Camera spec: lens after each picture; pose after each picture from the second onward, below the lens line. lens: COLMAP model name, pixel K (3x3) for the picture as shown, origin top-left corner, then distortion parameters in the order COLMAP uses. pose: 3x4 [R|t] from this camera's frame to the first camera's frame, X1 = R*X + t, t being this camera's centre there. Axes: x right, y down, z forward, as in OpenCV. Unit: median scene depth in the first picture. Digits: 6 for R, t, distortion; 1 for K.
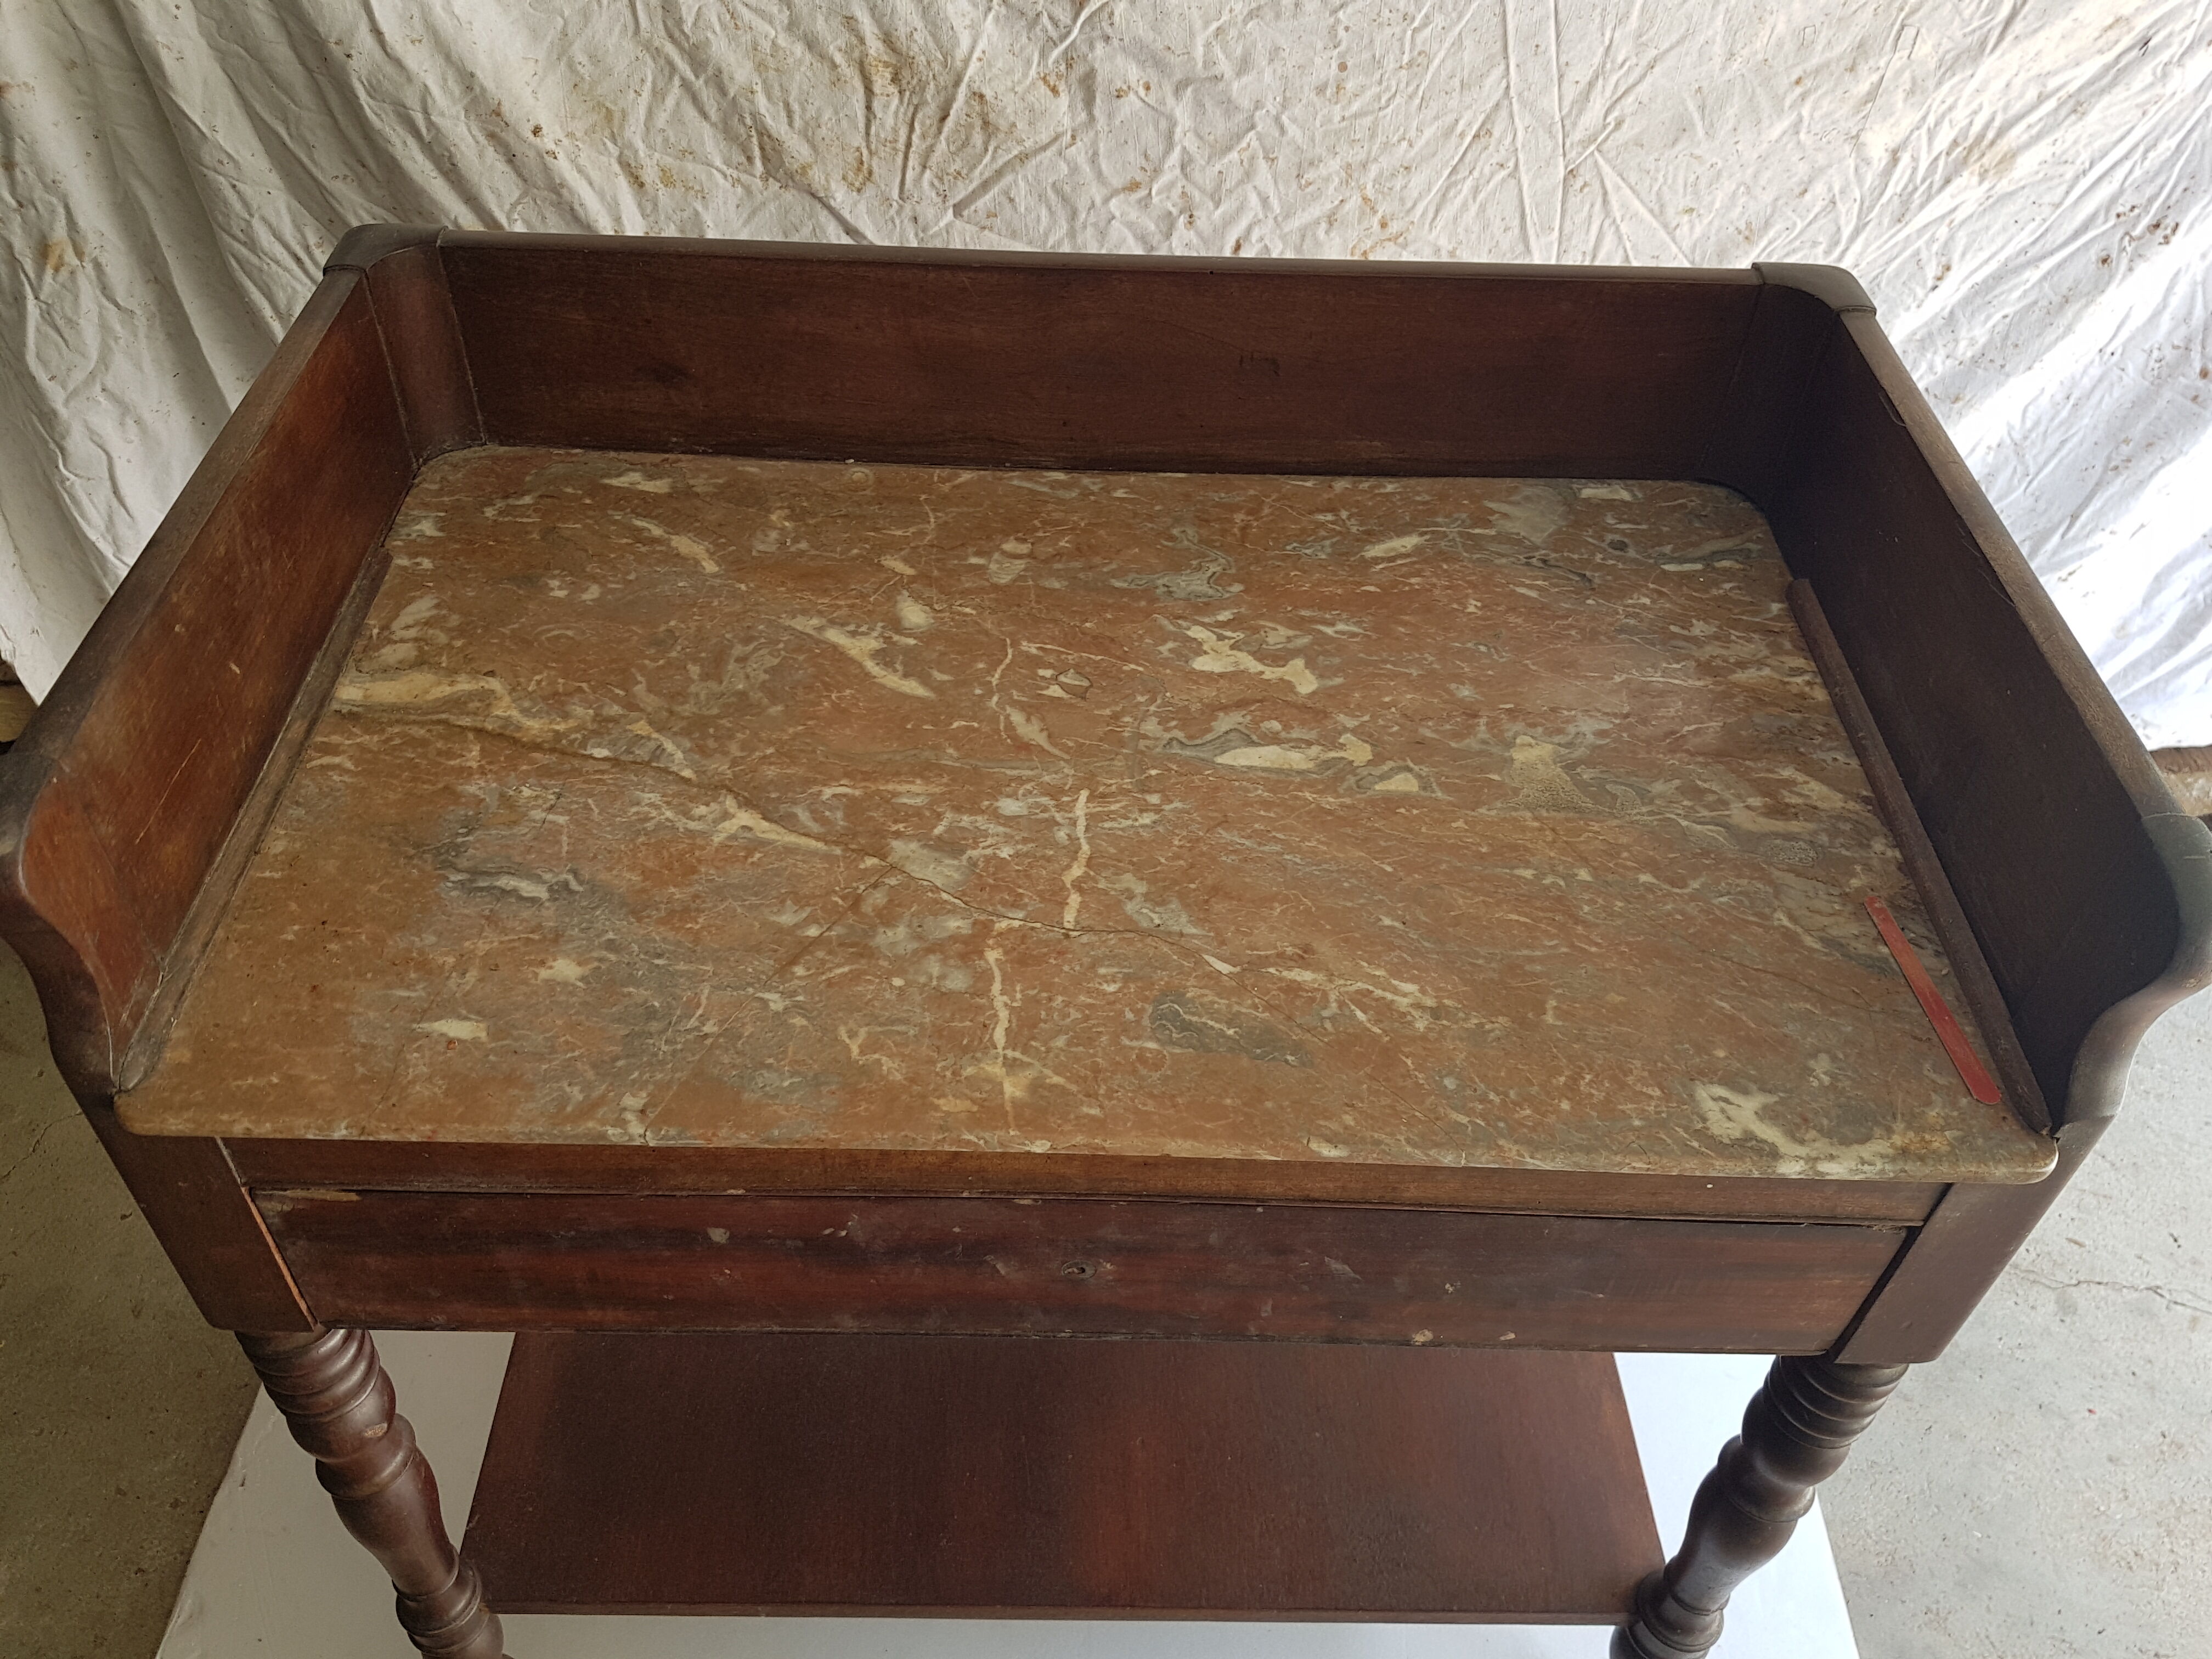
lens RADIAL K [[1639.0, 0, 1103.4], [0, 1639.0, 830.0], [0, 0, 1]] dist [0.072843, -0.064377]
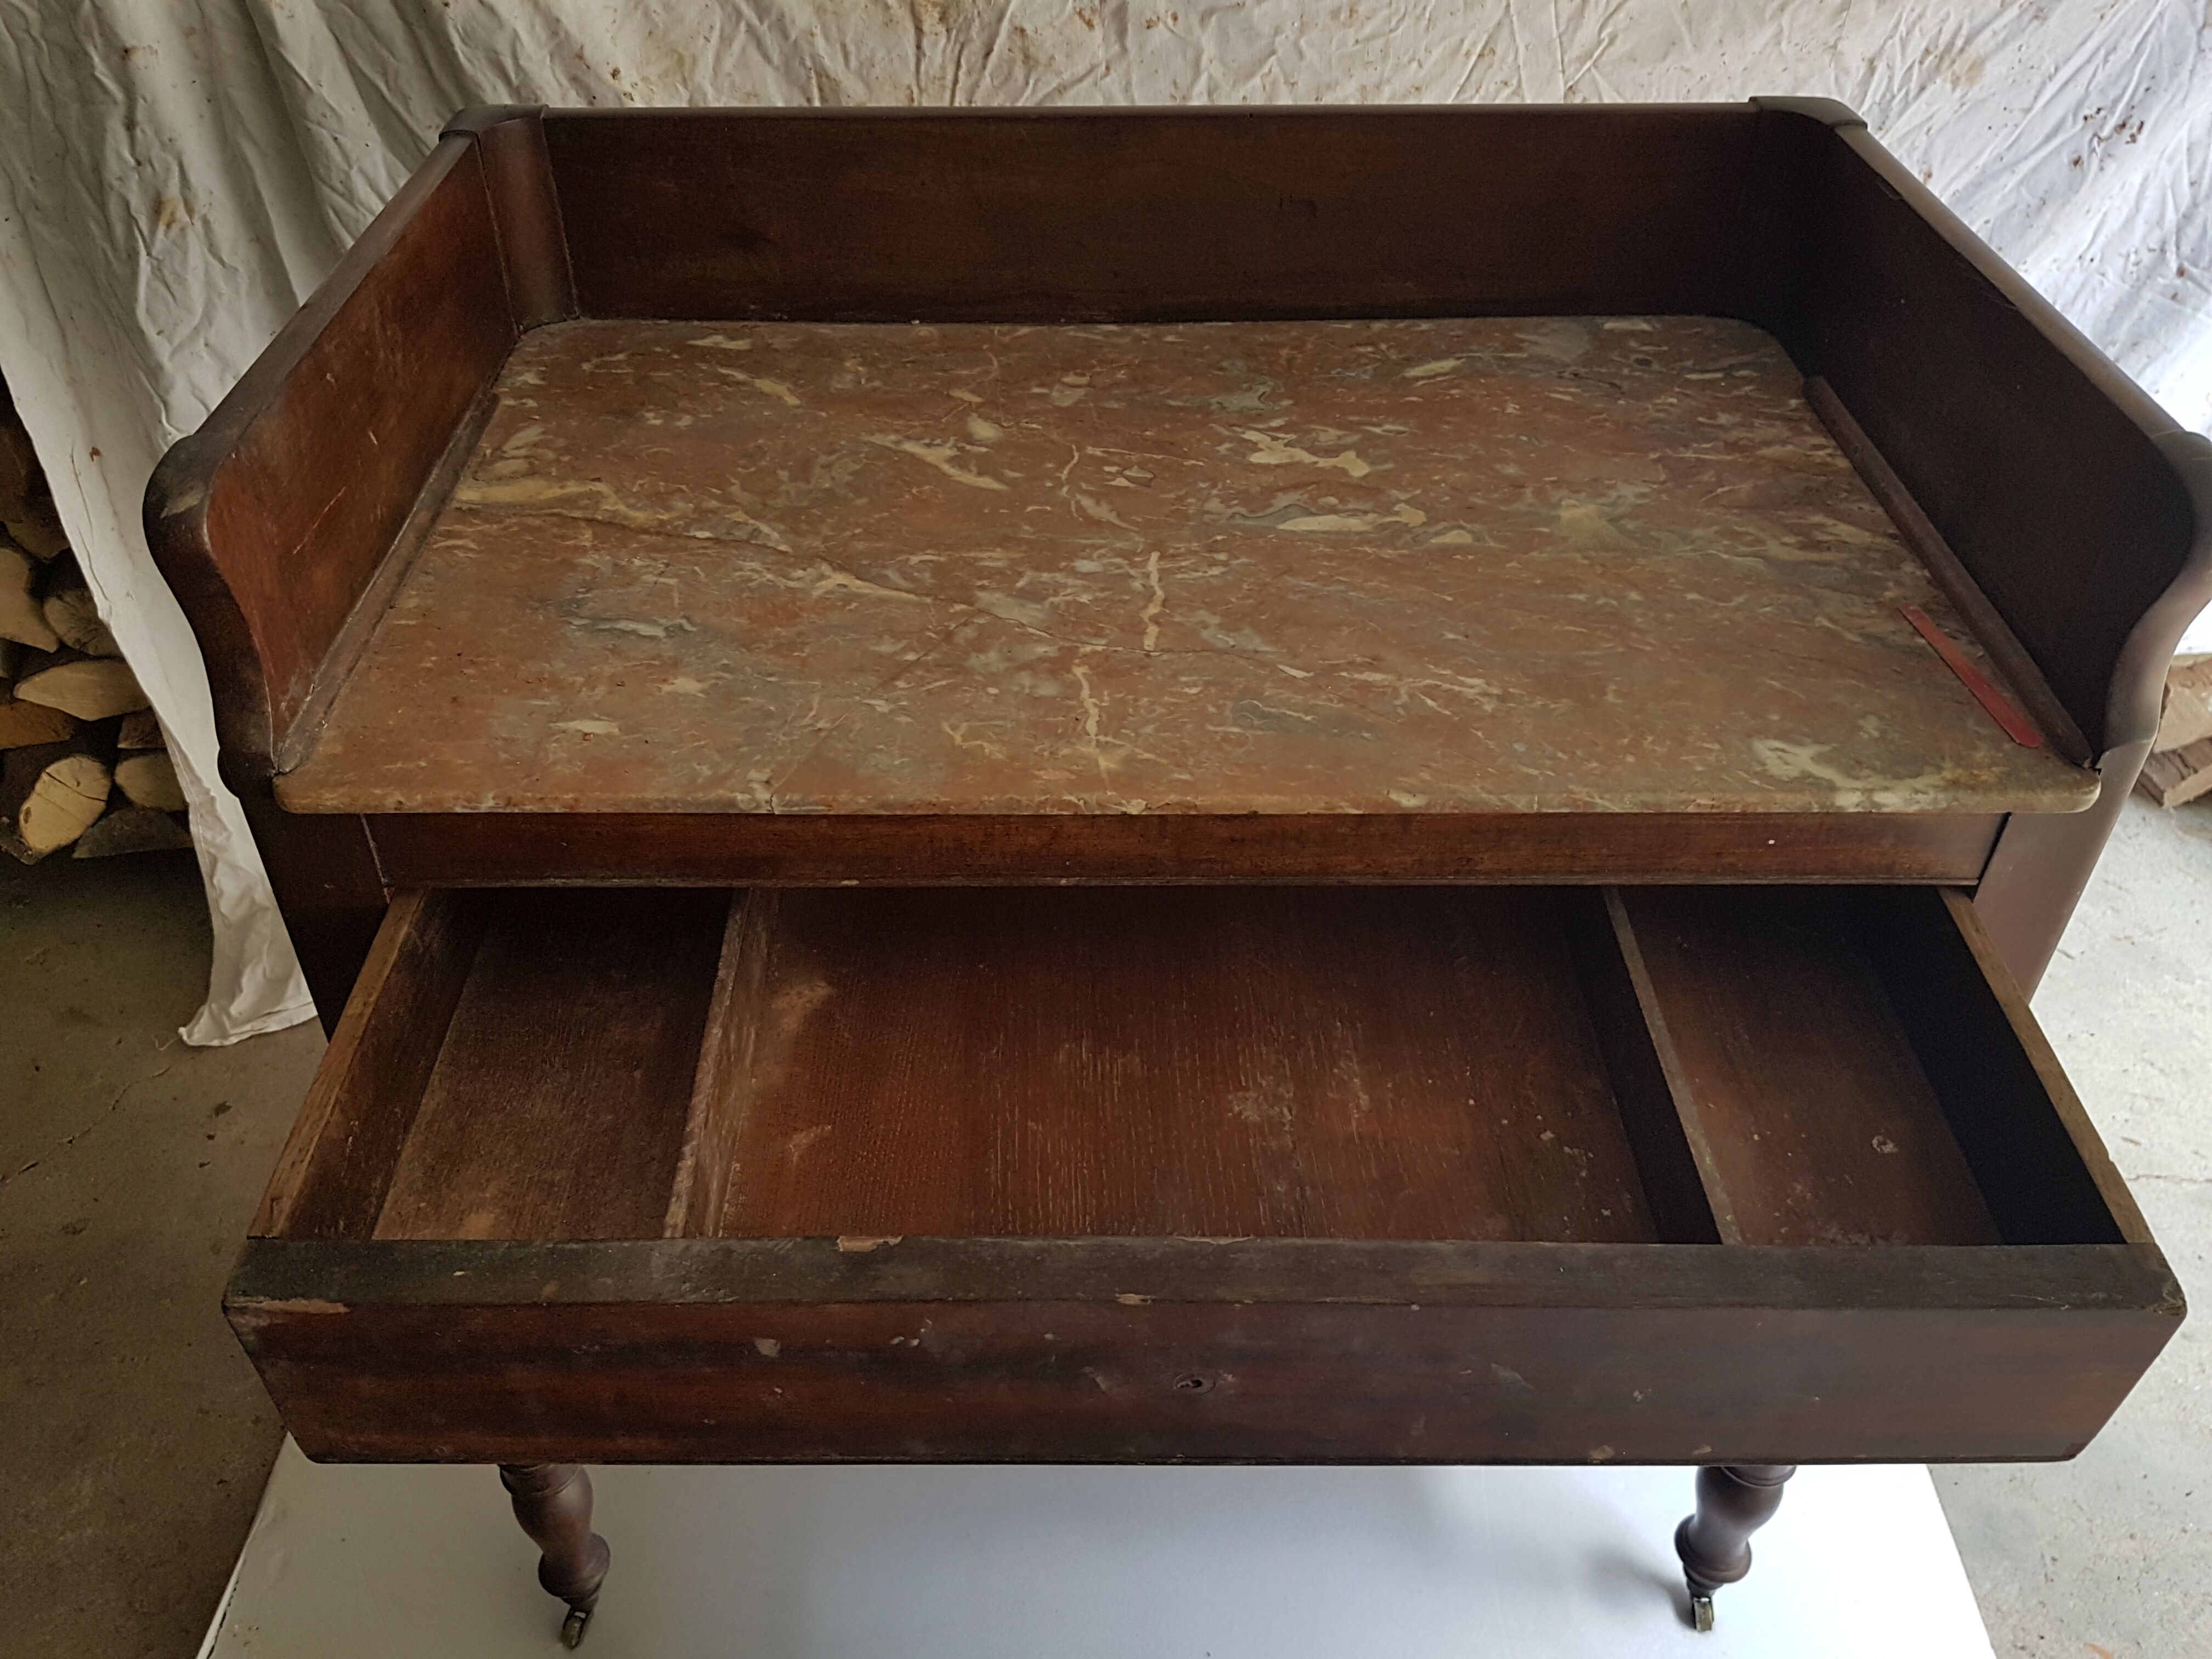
lens RADIAL K [[1639.0, 0, 1100.5], [0, 1639.0, 820.4], [0, 0, 1]] dist [0.072843, -0.064377]
pose [[0.999421, -0.033101, -0.007889, -0.038985], [0.032238, 0.995257, -0.091778, 0.215560], [0.010890, 0.091471, 0.995748, -0.040632]]
